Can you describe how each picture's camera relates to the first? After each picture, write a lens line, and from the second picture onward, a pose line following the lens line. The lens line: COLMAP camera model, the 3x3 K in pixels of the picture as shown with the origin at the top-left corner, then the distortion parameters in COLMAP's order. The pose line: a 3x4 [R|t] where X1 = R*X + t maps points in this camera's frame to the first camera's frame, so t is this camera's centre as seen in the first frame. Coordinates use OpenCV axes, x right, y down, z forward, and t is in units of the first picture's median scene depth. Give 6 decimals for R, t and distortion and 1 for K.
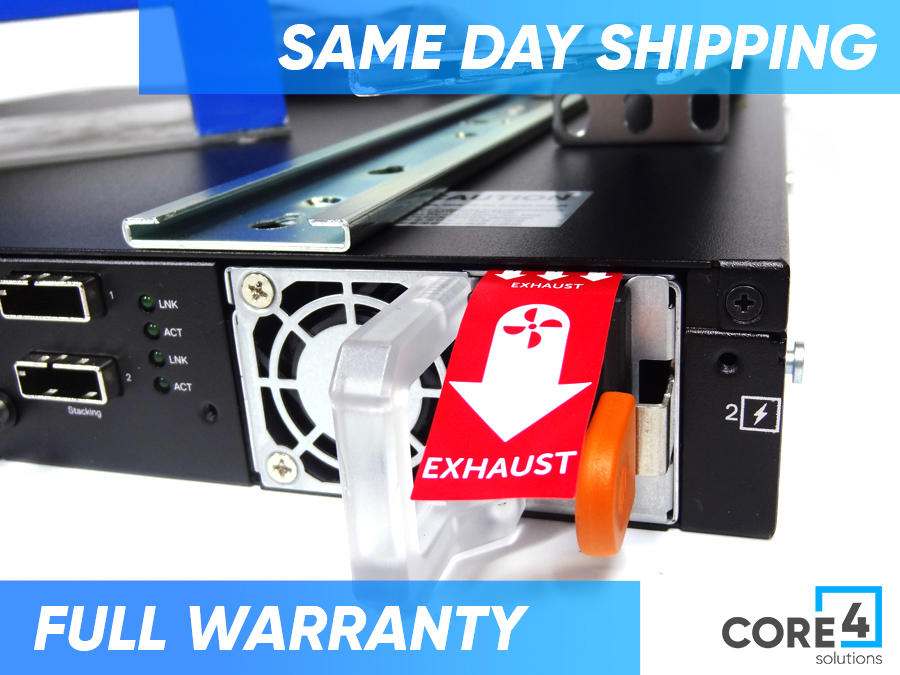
lens RADIAL K [[940.1, 0, 451.2], [0, 940.1, 337.0], [0, 0, 1]] dist [0.005621, 0.000000]
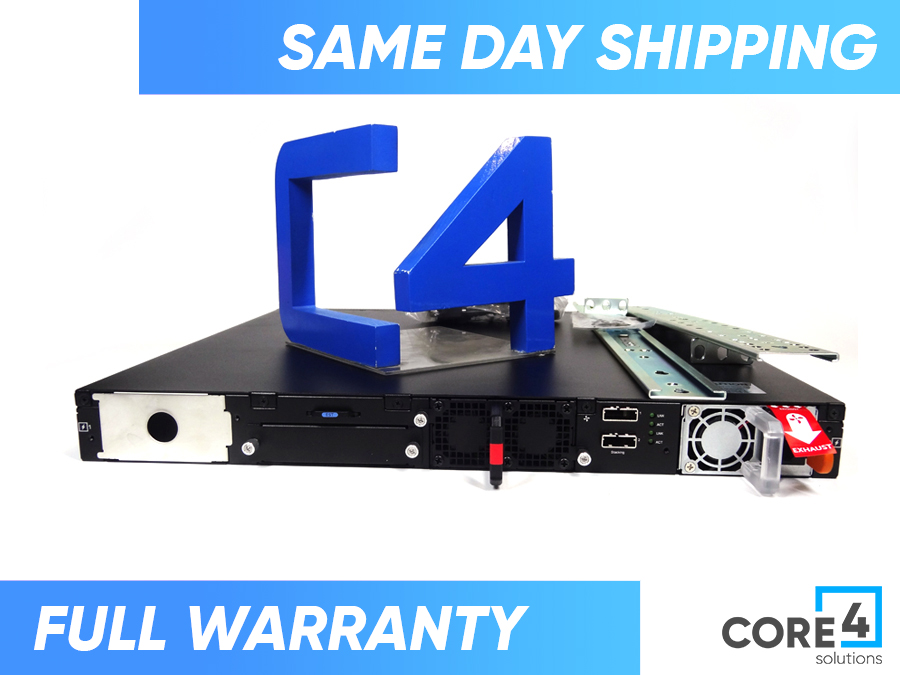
lens RADIAL K [[773.8, 0, 449.6], [0, 773.8, 340.1], [0, 0, 1]] dist [0.009844, 0.004128]
pose [[0.964418, 0.028490, 0.262841, -1.785712], [0.019068, 0.984092, -0.176632, 0.173942], [-0.263692, 0.175359, 0.948534, -1.459699]]
